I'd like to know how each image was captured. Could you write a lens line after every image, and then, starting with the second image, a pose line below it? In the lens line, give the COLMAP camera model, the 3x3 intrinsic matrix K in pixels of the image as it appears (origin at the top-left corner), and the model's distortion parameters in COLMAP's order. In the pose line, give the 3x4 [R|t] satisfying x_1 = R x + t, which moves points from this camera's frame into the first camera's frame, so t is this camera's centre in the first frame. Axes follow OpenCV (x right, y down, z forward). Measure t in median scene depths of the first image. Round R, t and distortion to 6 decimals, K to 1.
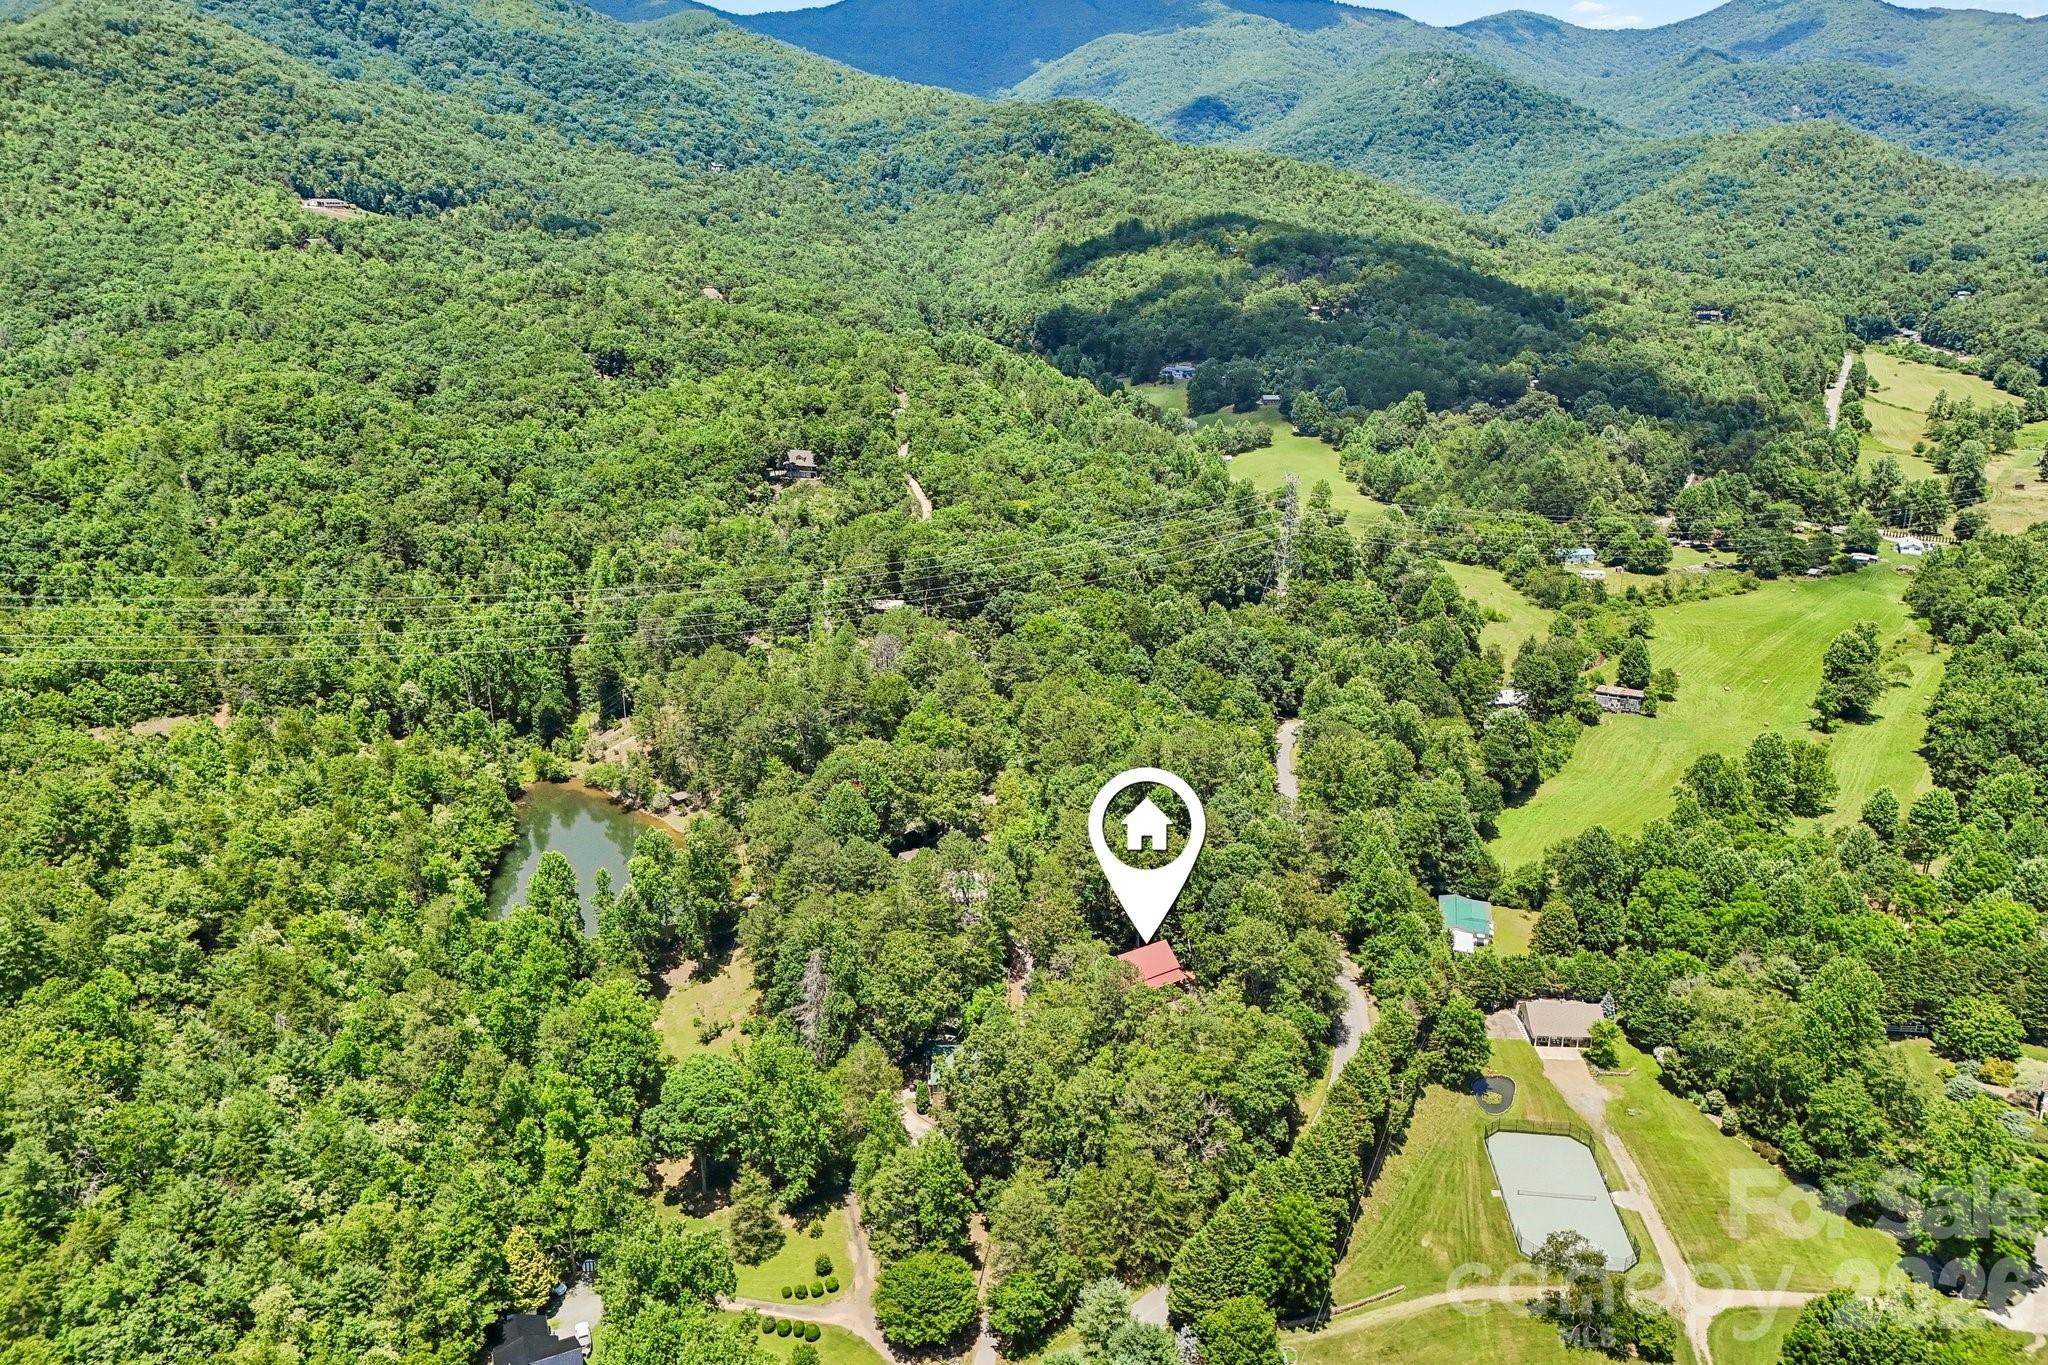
lens RADIAL K [[1491.6, 0, 1025.9], [0, 1491.6, 659.9], [0, 0, 1]] dist [0.097773, -0.055054]
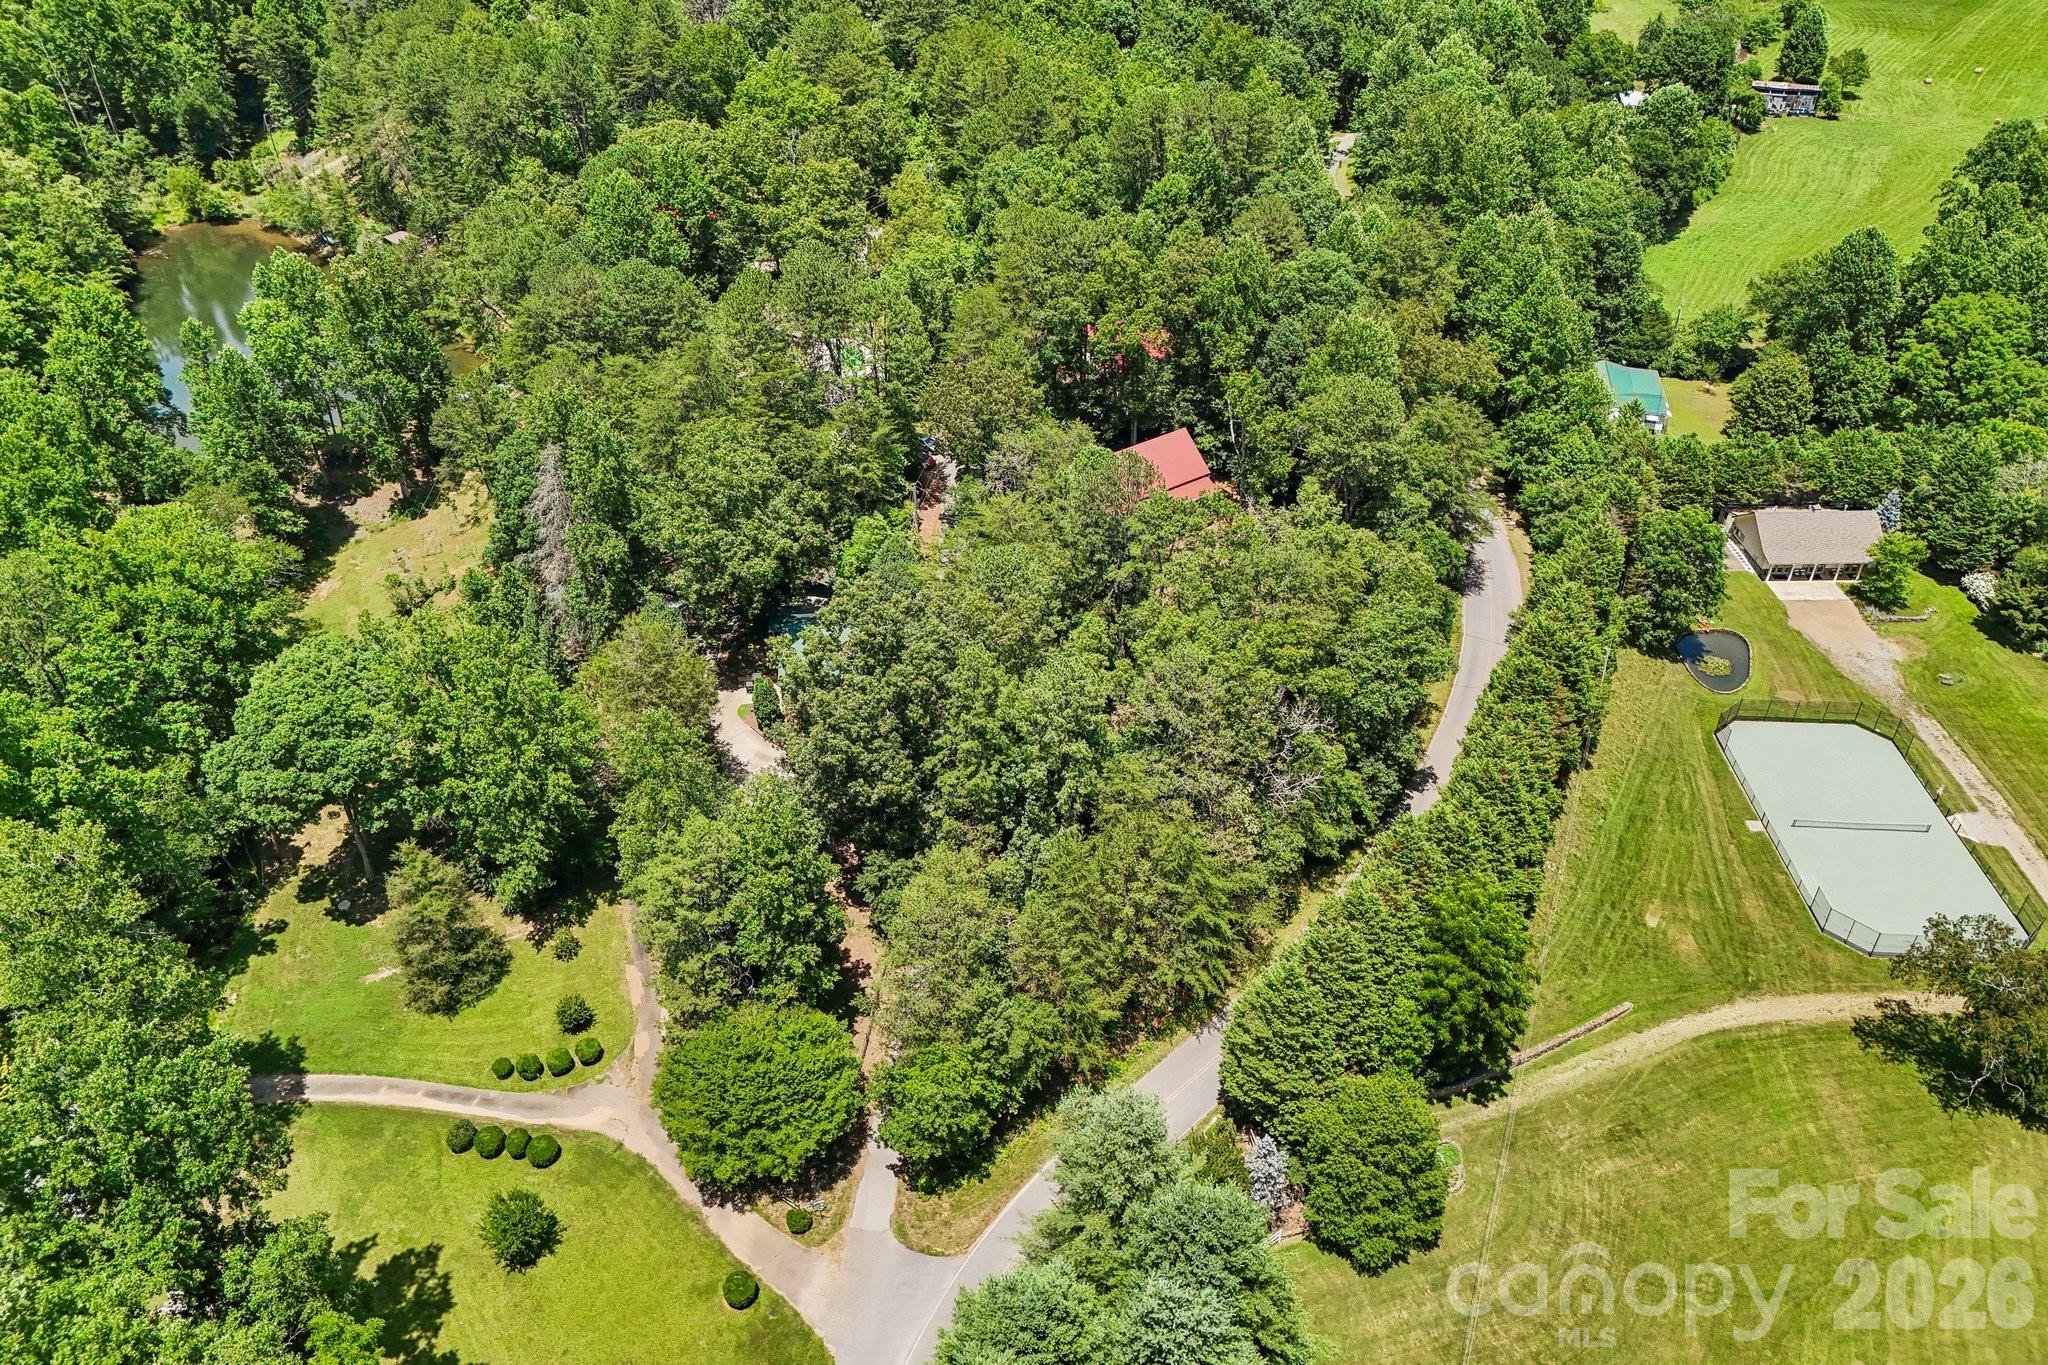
lens RADIAL K [[1479.4, 0, 1024.0], [0, 1479.4, 682.5], [0, 0, 1]] dist [0.096950, -0.059057]
pose [[0.998938, -0.028320, 0.036345, 0.008900], [0.015845, 0.951843, 0.306177, 0.120573], [-0.043265, -0.305276, 0.951281, 0.494136]]
